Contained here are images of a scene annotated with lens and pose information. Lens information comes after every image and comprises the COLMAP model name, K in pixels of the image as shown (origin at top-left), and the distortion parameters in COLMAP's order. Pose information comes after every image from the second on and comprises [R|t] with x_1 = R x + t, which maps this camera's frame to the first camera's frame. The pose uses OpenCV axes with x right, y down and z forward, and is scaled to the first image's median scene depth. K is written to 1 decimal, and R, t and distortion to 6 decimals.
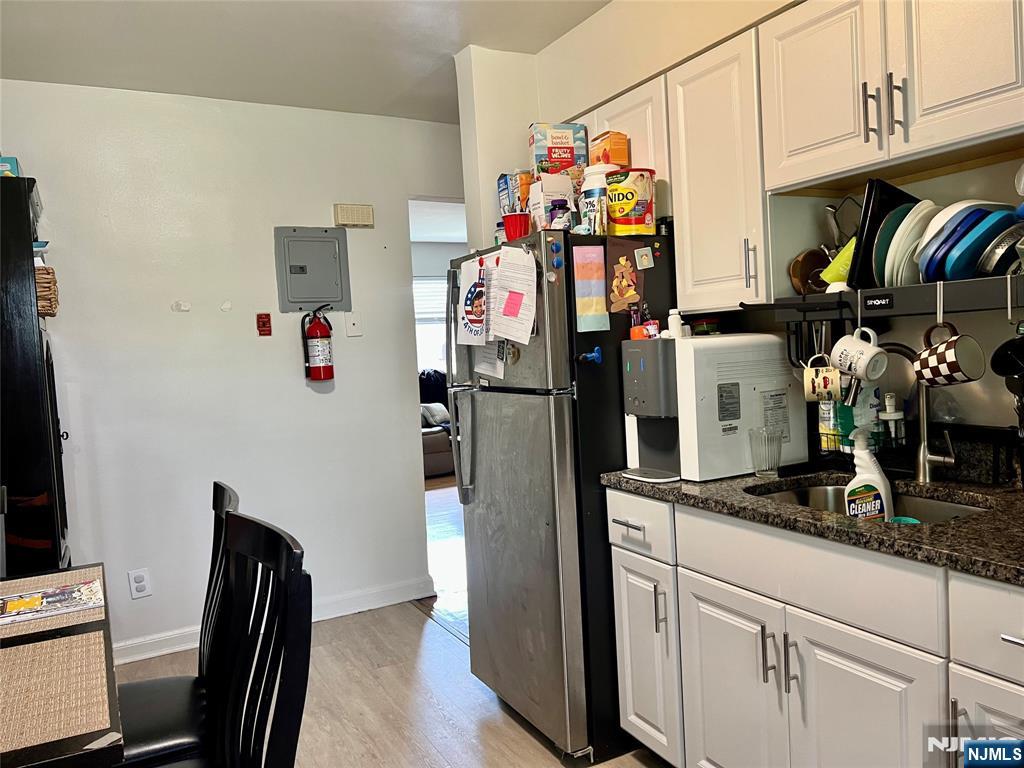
lens RADIAL K [[770.2, 0, 511.8], [0, 770.2, 382.9], [0, 0, 1]] dist [0.004004, 0.000171]
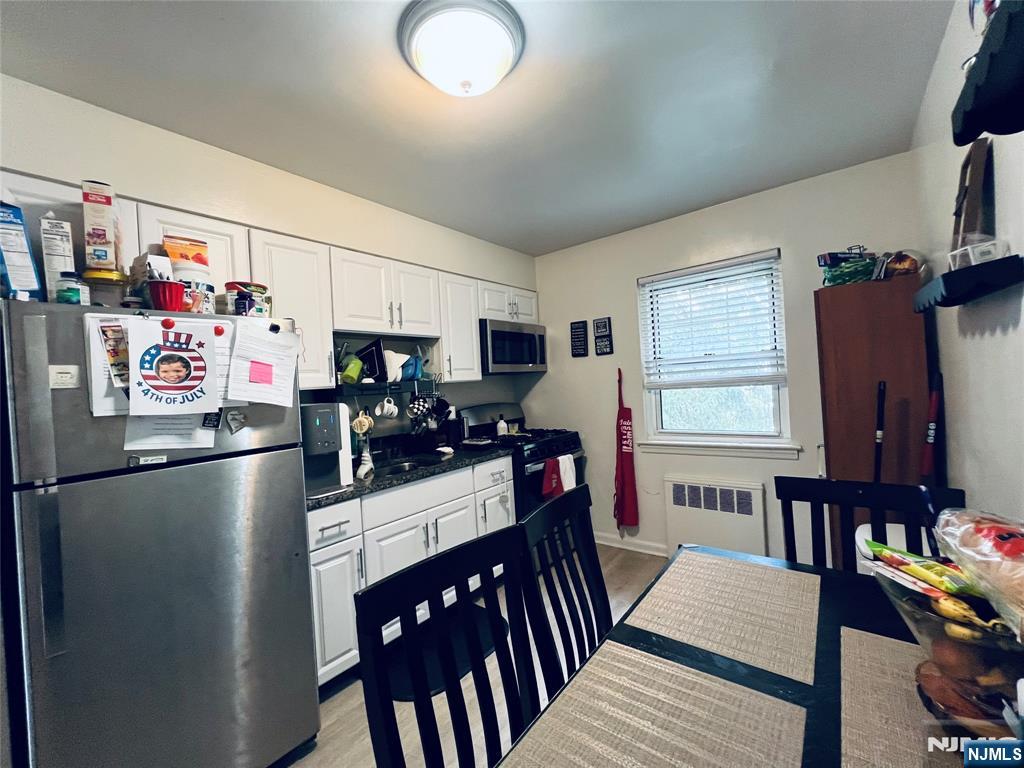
lens RADIAL K [[413.6, 0, 512.7], [0, 413.6, 385.8], [0, 0, 1]] dist [-0.000519, -0.000023]
pose [[-0.399899, 0.069808, 0.913897, -0.694513], [0.125326, 0.991895, -0.020926, -0.025059], [-0.907950, 0.106166, -0.405407, 0.907864]]
